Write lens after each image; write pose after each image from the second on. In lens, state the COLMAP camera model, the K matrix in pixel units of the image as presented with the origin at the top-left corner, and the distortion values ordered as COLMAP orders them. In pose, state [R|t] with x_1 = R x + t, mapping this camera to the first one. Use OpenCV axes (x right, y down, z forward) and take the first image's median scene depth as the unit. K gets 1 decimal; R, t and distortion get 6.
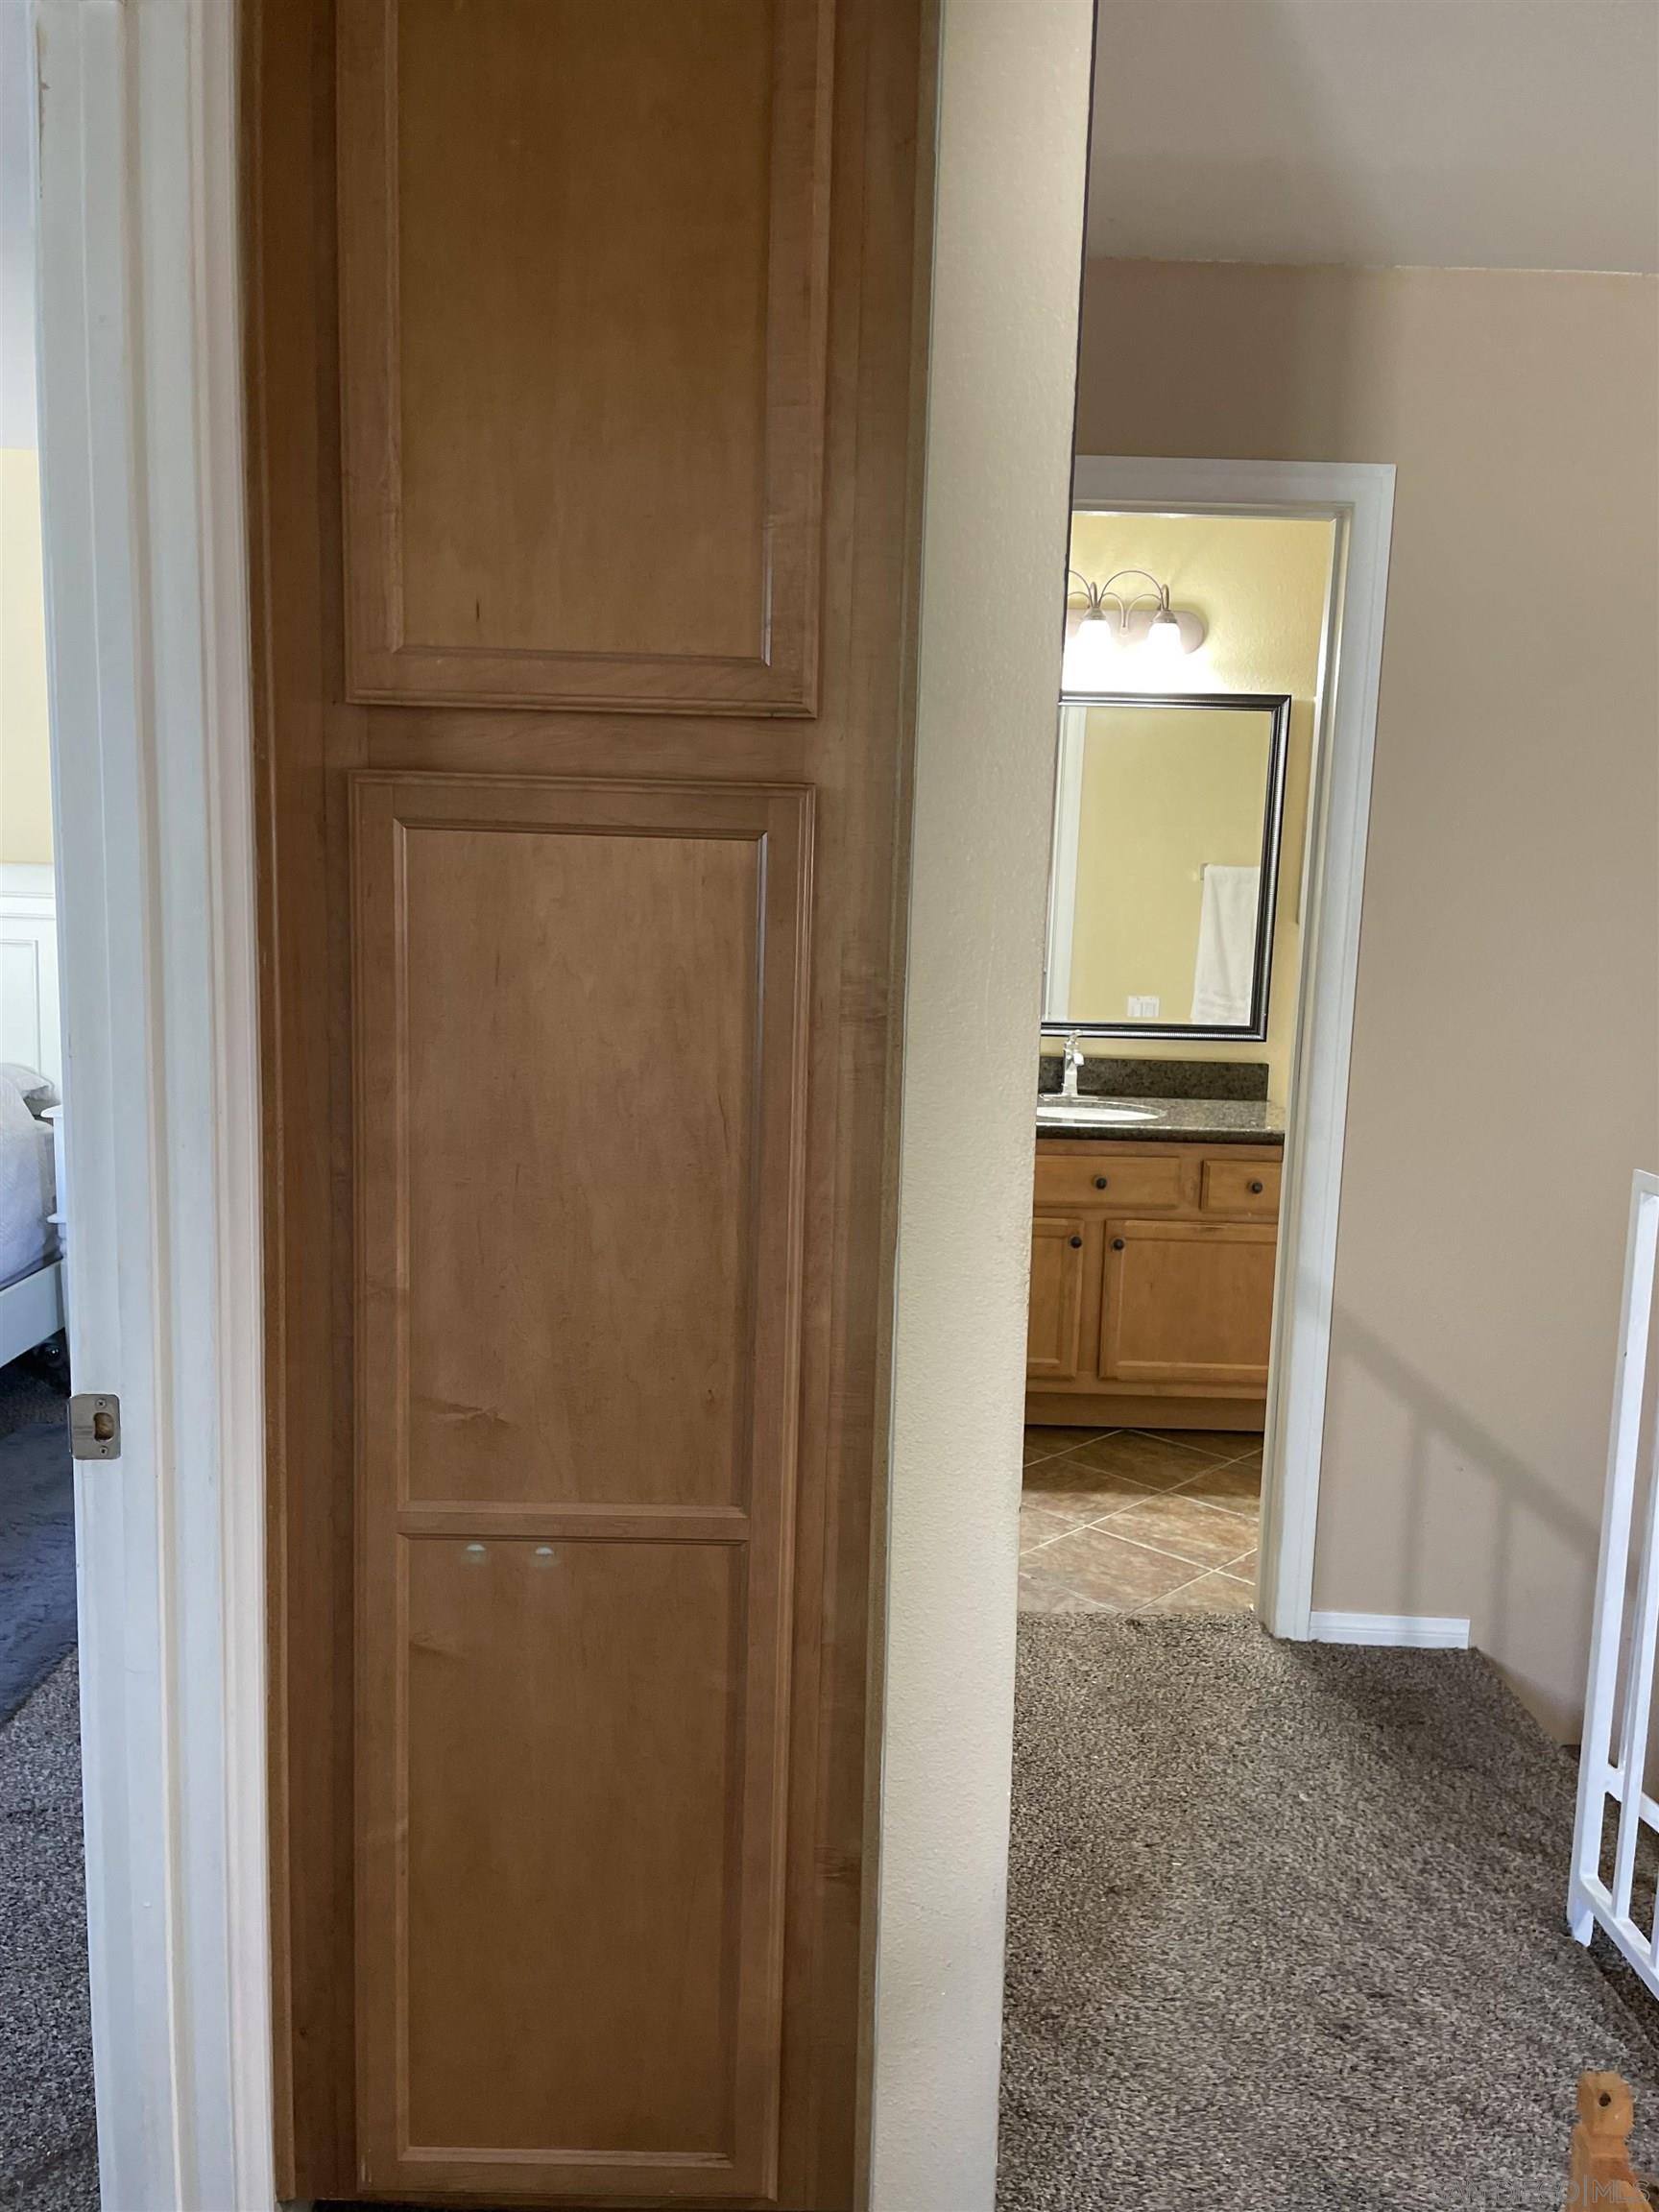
lens RADIAL K [[1682.2, 0, 829.1], [0, 1682.2, 1111.9], [0, 0, 1]] dist [0.071147, -0.094319]
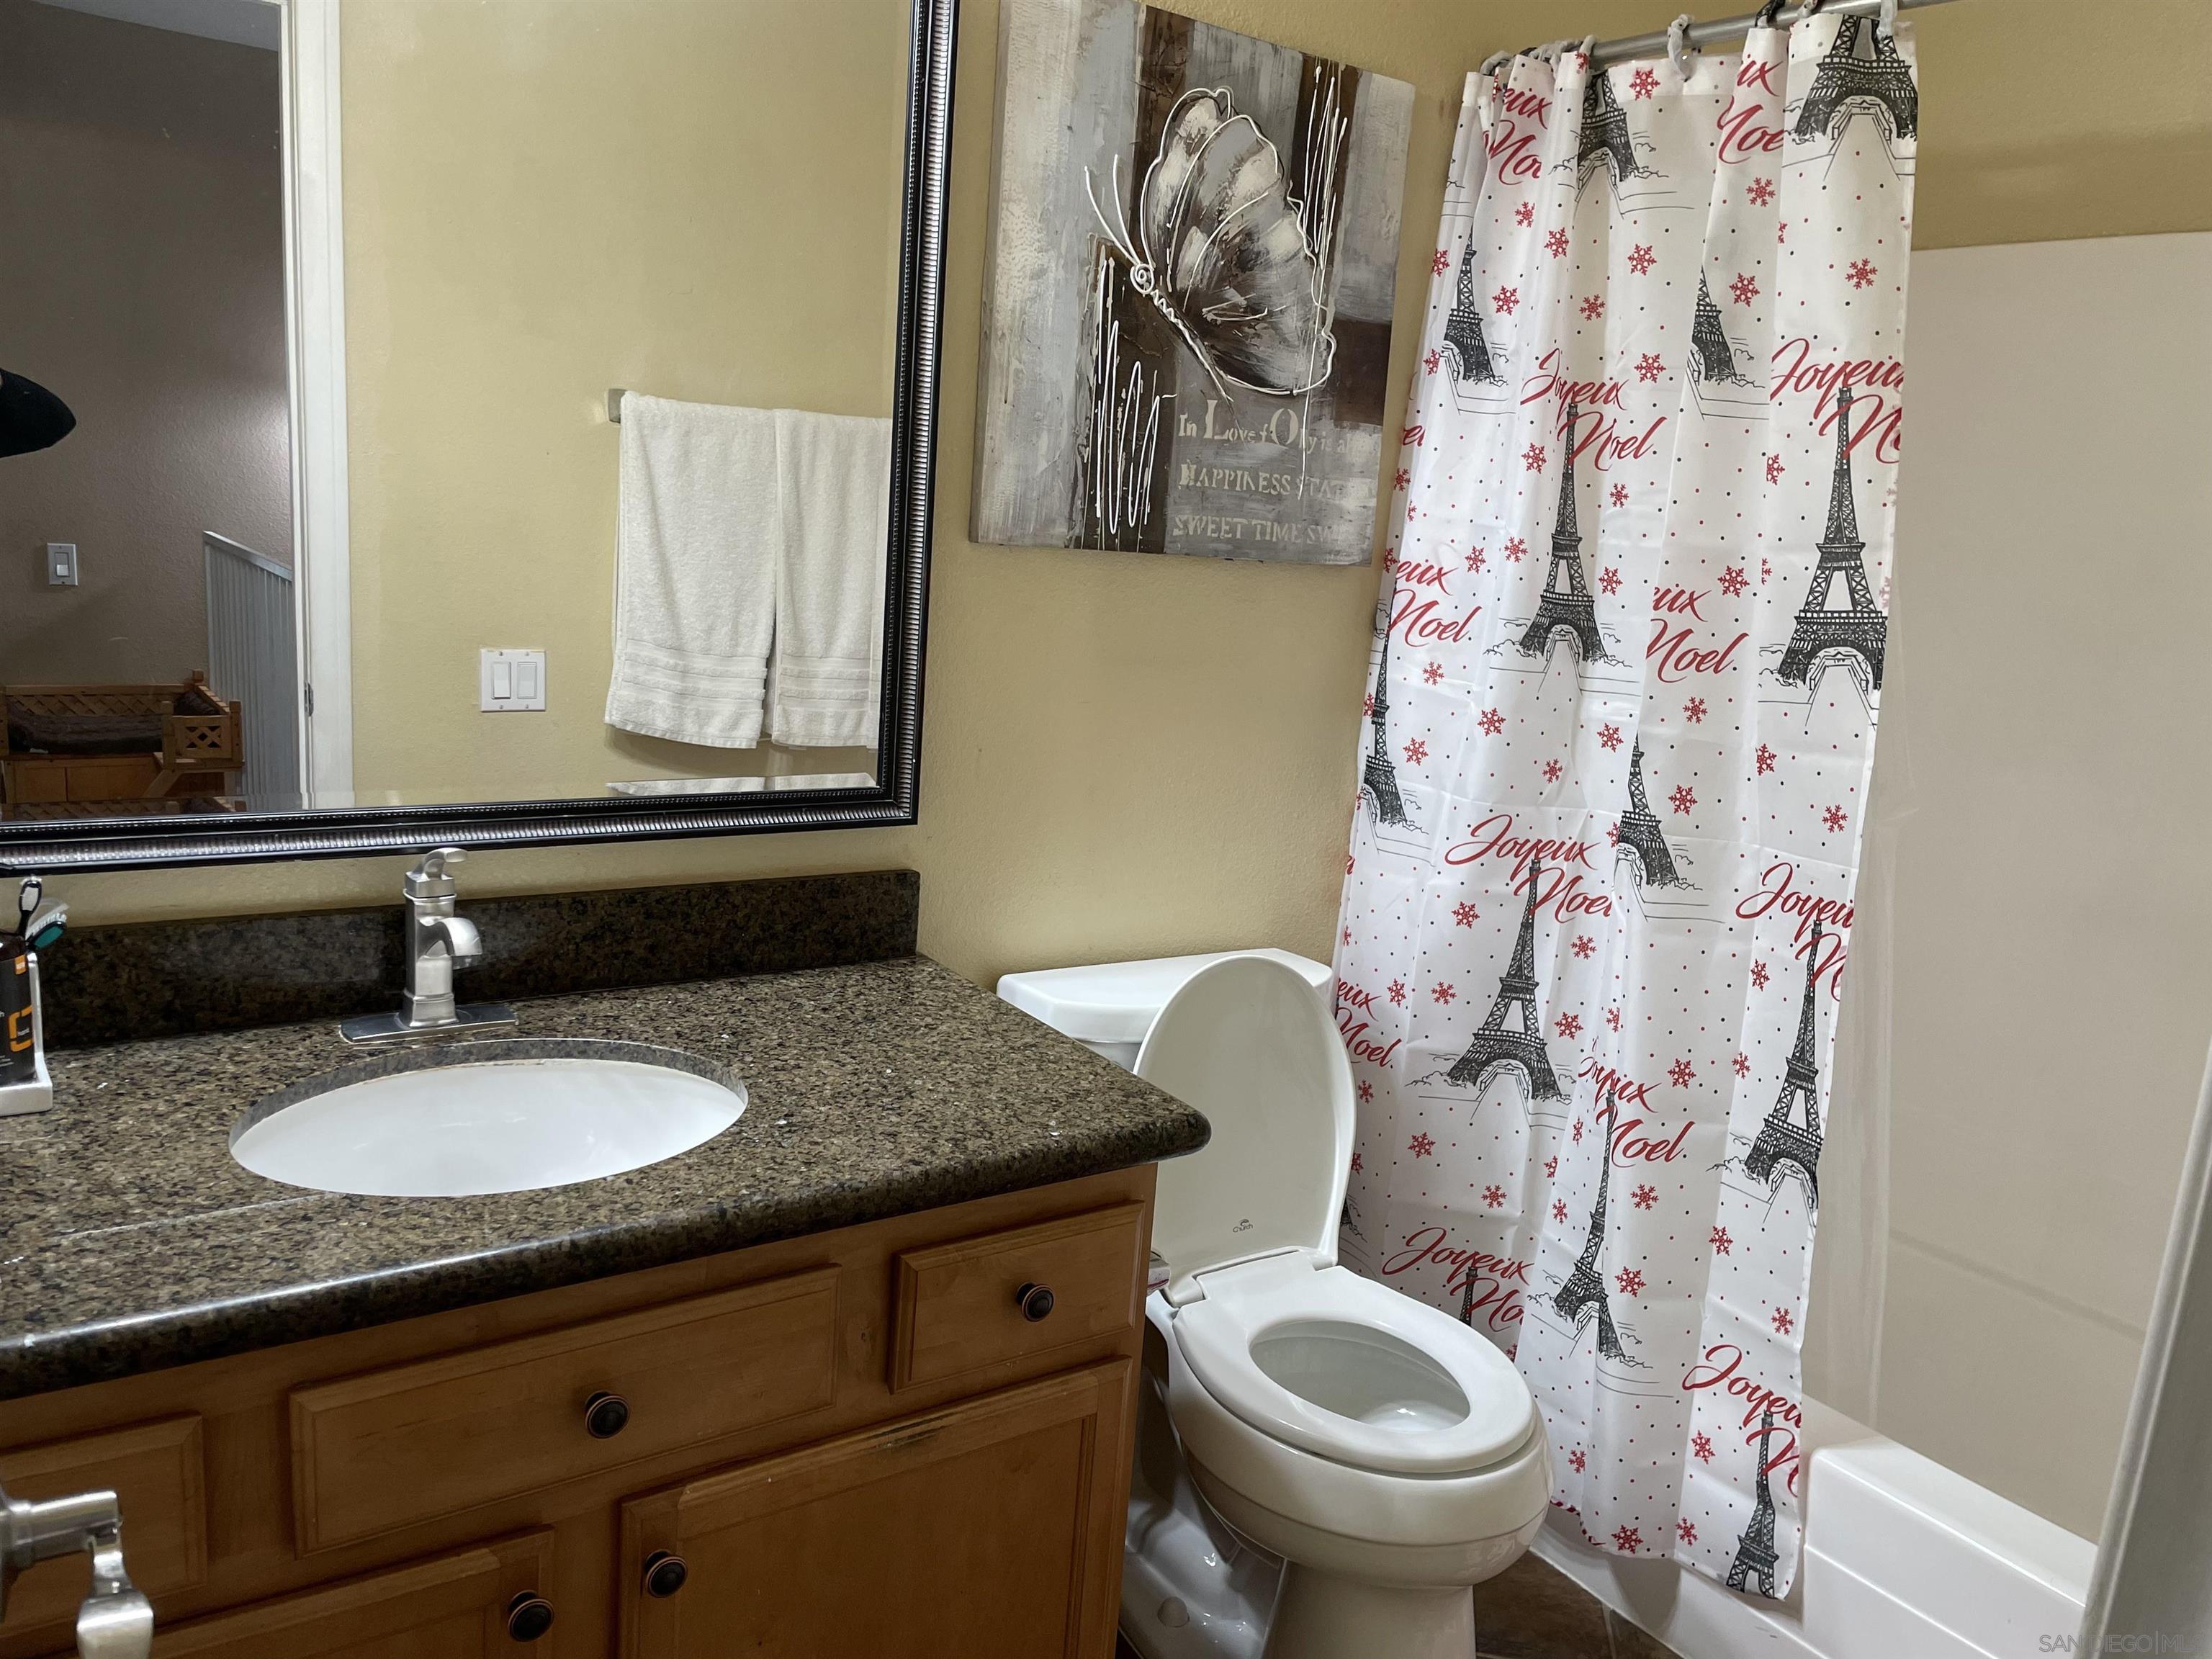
lens RADIAL K [[1682.2, 0, 1118.1], [0, 1682.2, 834.6], [0, 0, 1]] dist [0.071147, -0.094319]
pose [[0.829204, -0.078664, 0.553384, 0.070286], [0.025522, 0.994343, 0.103105, -0.082869], [-0.558364, -0.071372, 0.826520, 0.643657]]
